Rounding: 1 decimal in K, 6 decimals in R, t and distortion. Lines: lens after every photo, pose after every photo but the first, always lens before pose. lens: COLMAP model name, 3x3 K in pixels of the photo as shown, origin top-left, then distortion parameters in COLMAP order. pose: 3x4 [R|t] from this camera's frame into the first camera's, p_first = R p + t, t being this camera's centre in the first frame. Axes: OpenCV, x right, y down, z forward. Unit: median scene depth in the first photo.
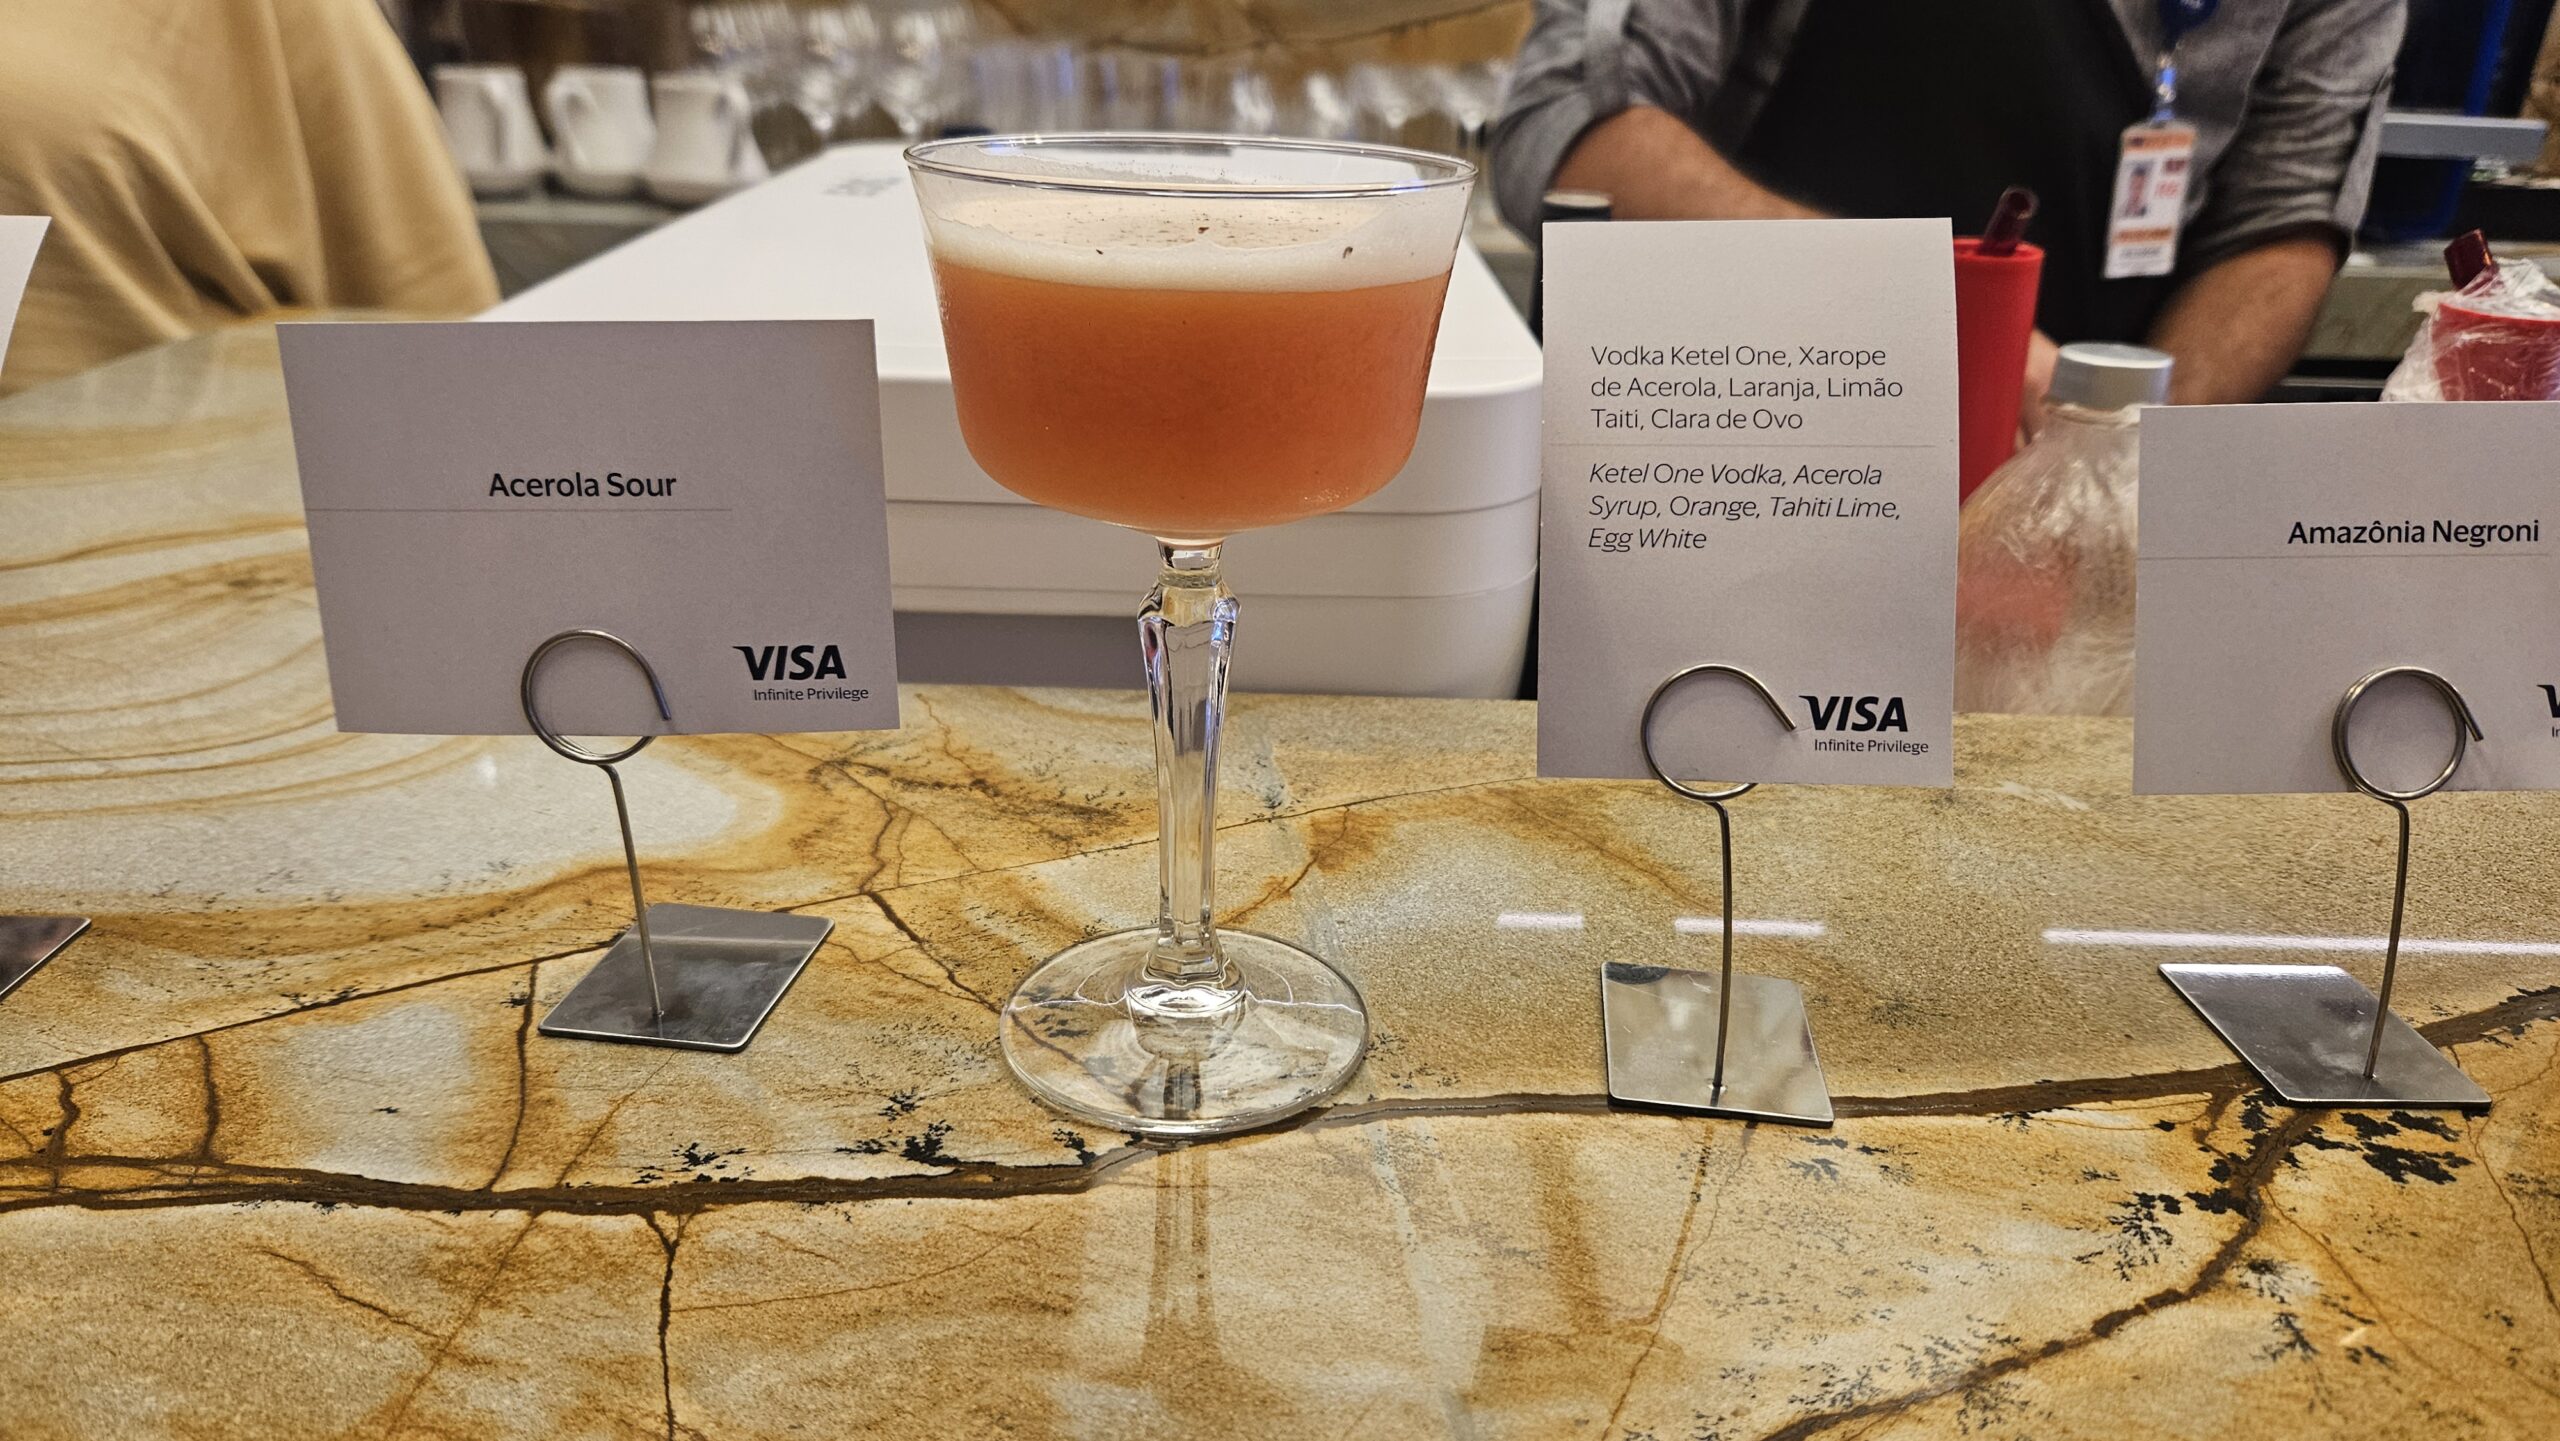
lens RADIAL K [[1784.4, 0, 1280.0], [0, 1784.4, 720.5], [0, 0, 1]] dist [0.047262, -0.052196]
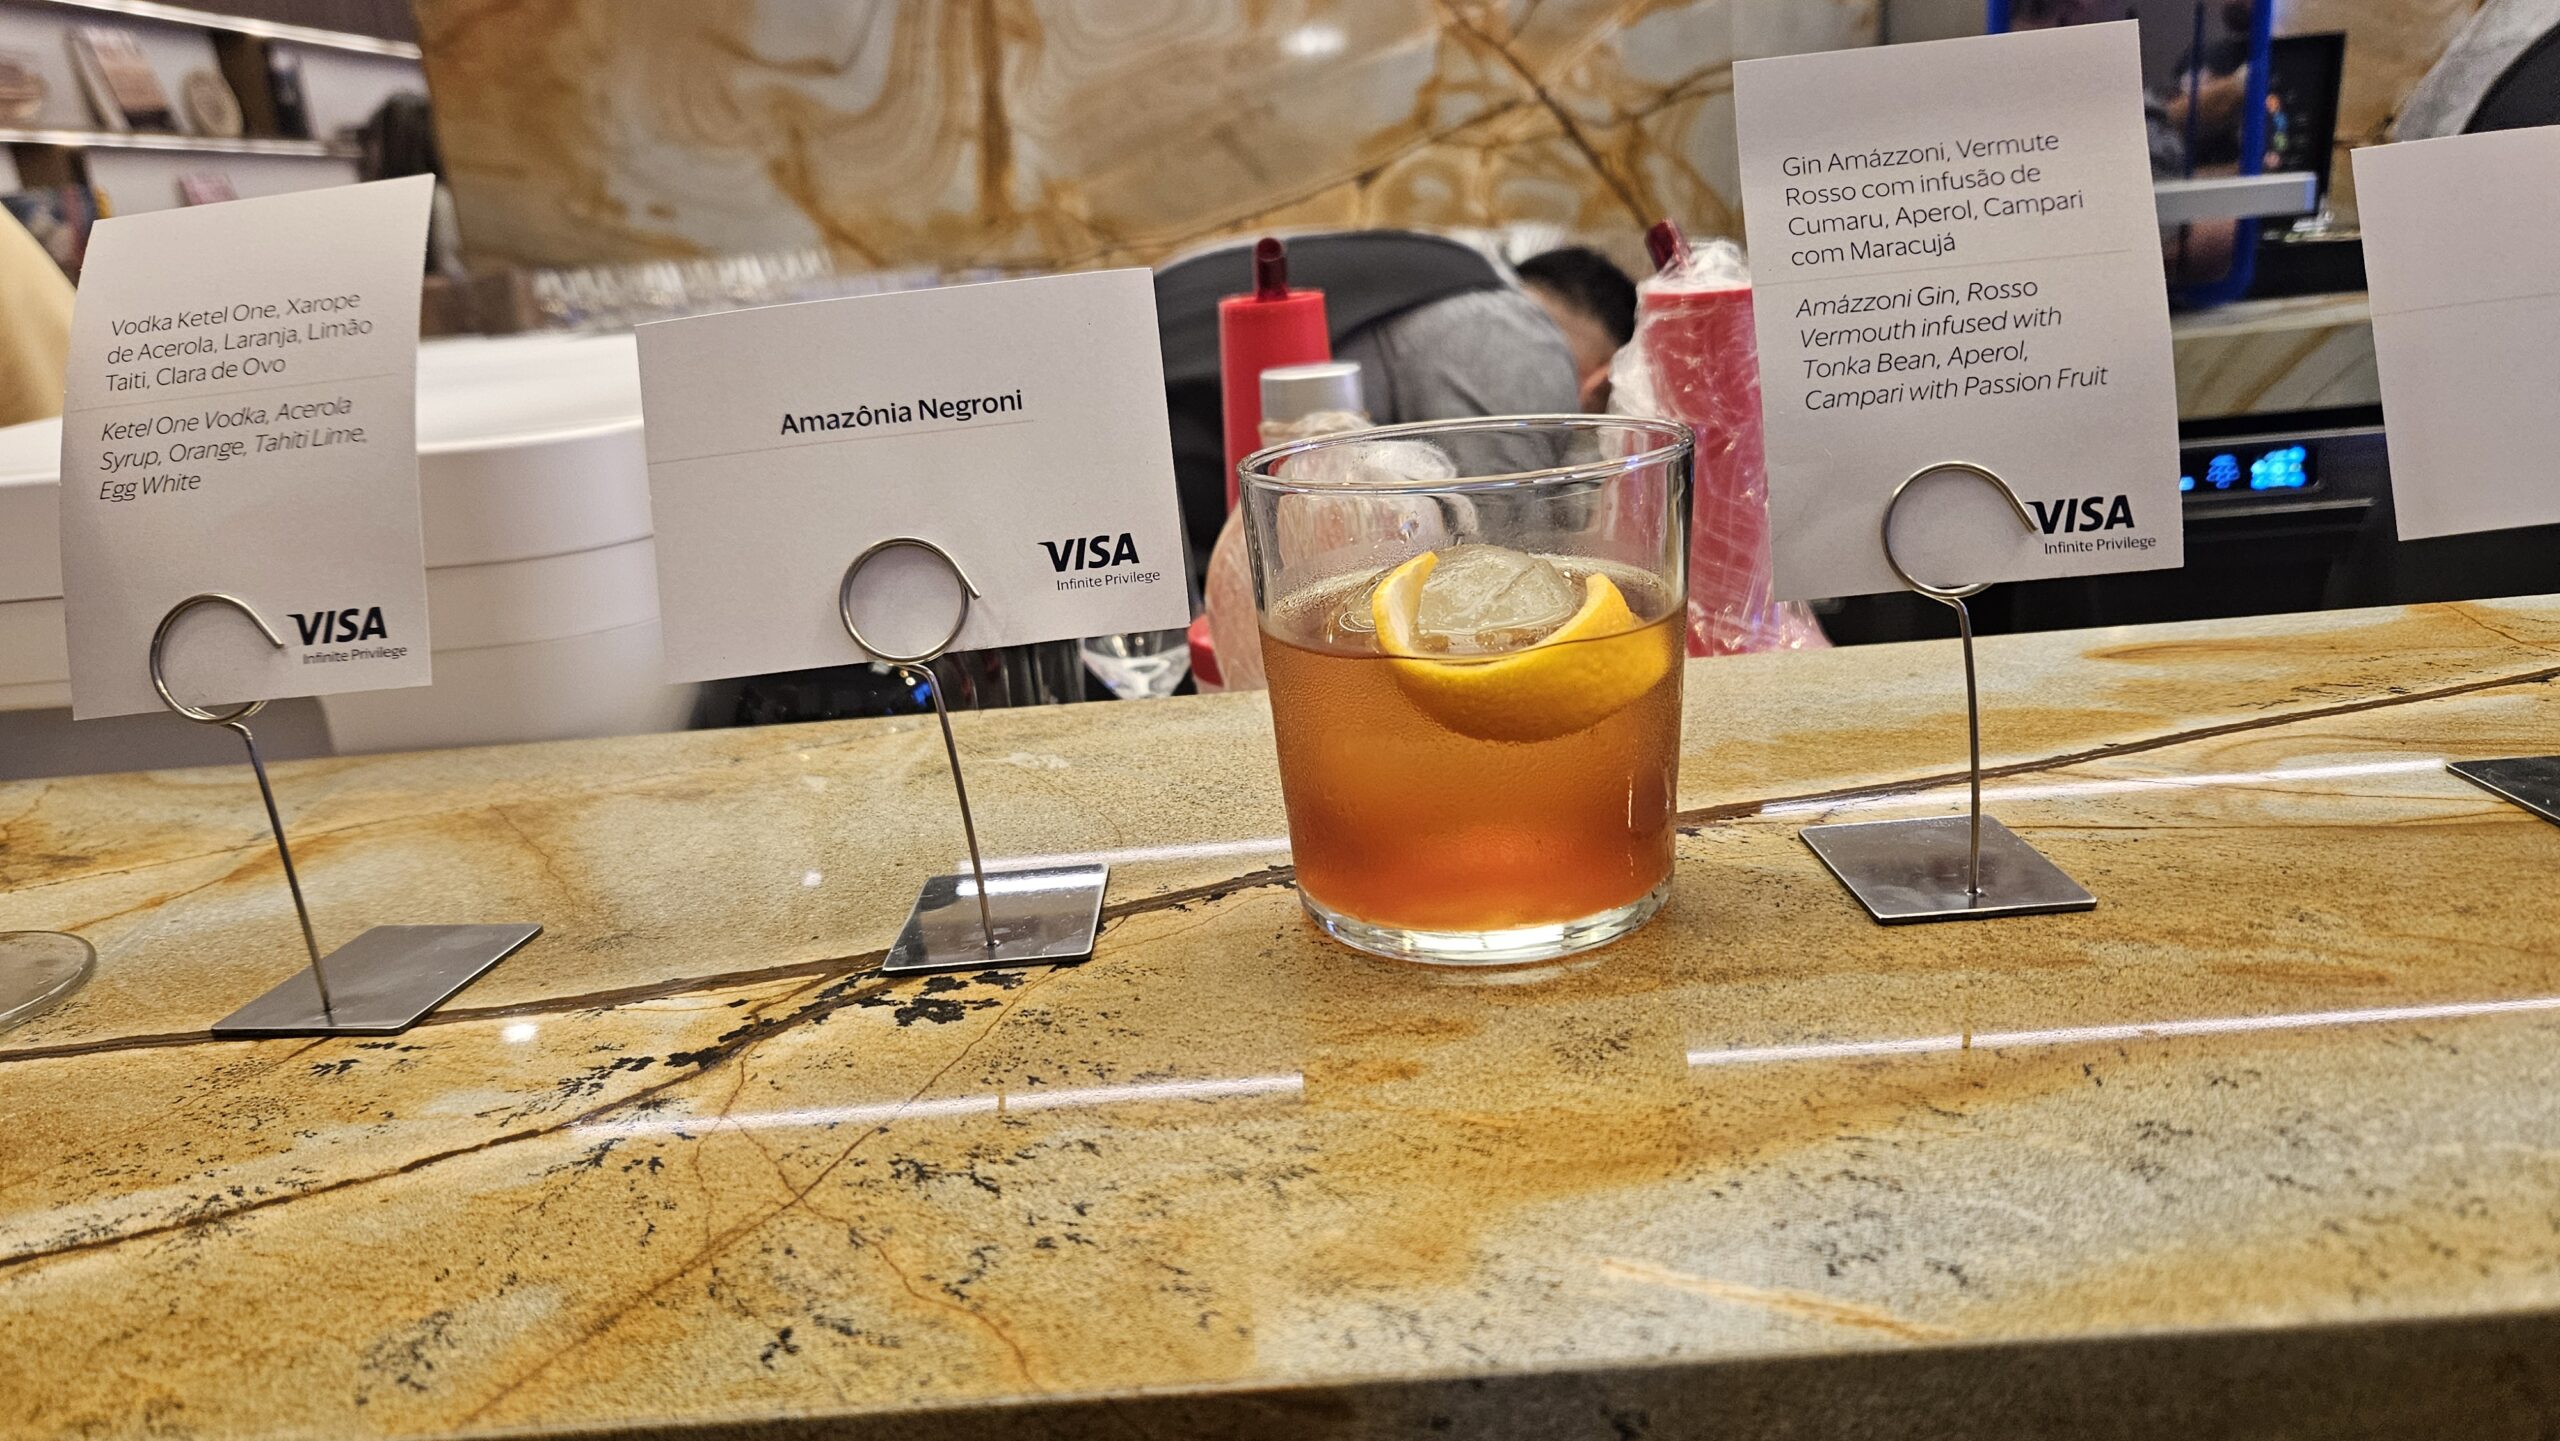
lens RADIAL K [[1784.4, 0, 1280.0], [0, 1784.4, 720.5], [0, 0, 1]] dist [0.047262, -0.052196]
pose [[0.993744, -0.101426, -0.046750, 0.910695], [0.095275, 0.988317, -0.118965, 0.228836], [0.058269, 0.113766, 0.991797, -0.012836]]
